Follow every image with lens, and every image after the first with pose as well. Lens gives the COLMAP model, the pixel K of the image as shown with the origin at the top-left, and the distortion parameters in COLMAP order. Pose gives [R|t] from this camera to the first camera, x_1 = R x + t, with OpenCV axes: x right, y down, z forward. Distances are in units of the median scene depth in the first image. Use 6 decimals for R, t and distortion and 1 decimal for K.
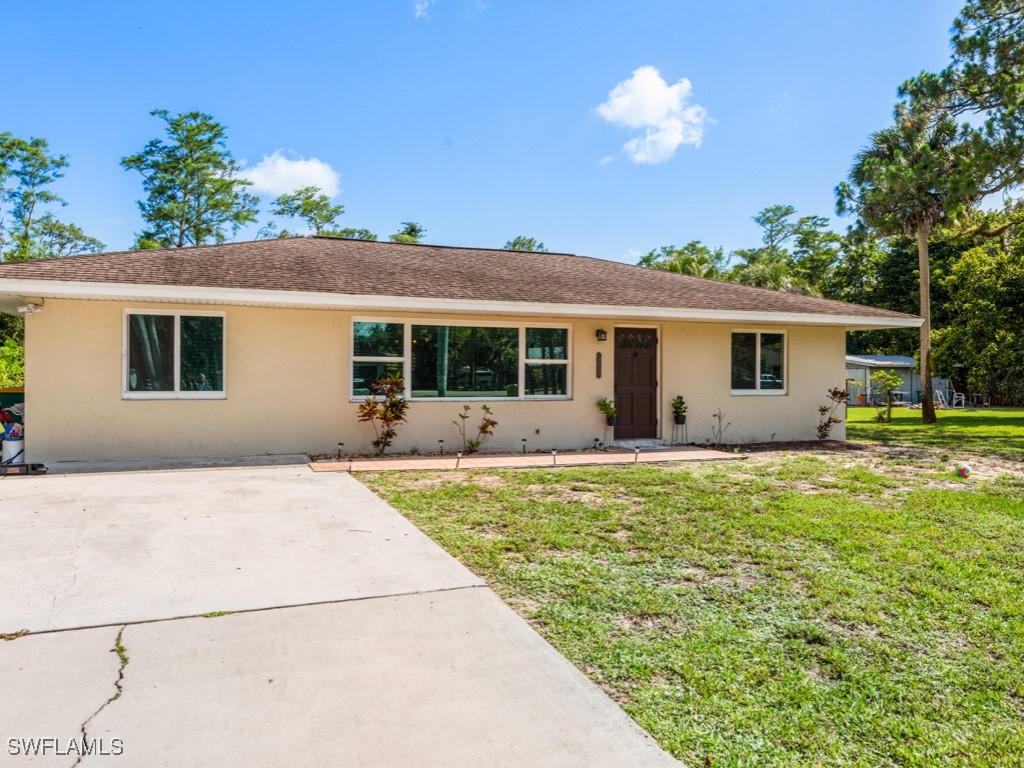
lens RADIAL K [[717.5, 0, 510.8], [0, 717.5, 383.7], [0, 0, 1]] dist [0.002192, -0.003509]
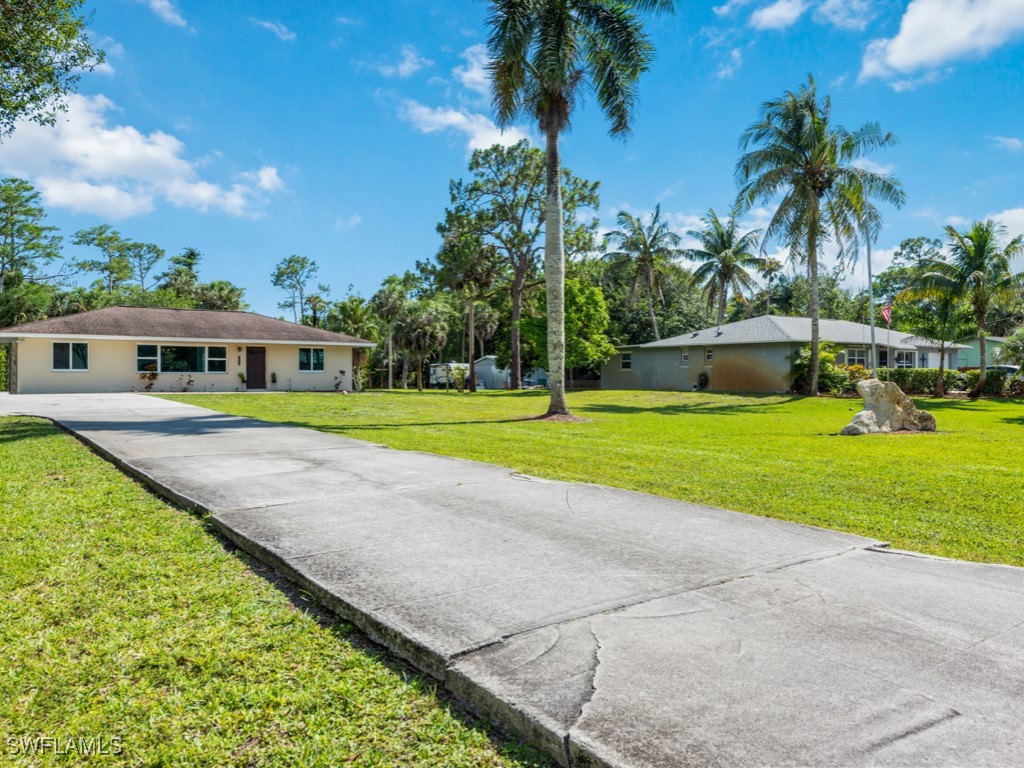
lens RADIAL K [[717.5, 0, 511.9], [0, 717.5, 382.7], [0, 0, 1]] dist [0.002192, -0.003509]
pose [[0.966897, -0.004682, 0.255123, 0.421786], [0.004033, 0.999987, 0.003065, 0.052108], [-0.255134, -0.001935, 0.966904, -1.834012]]
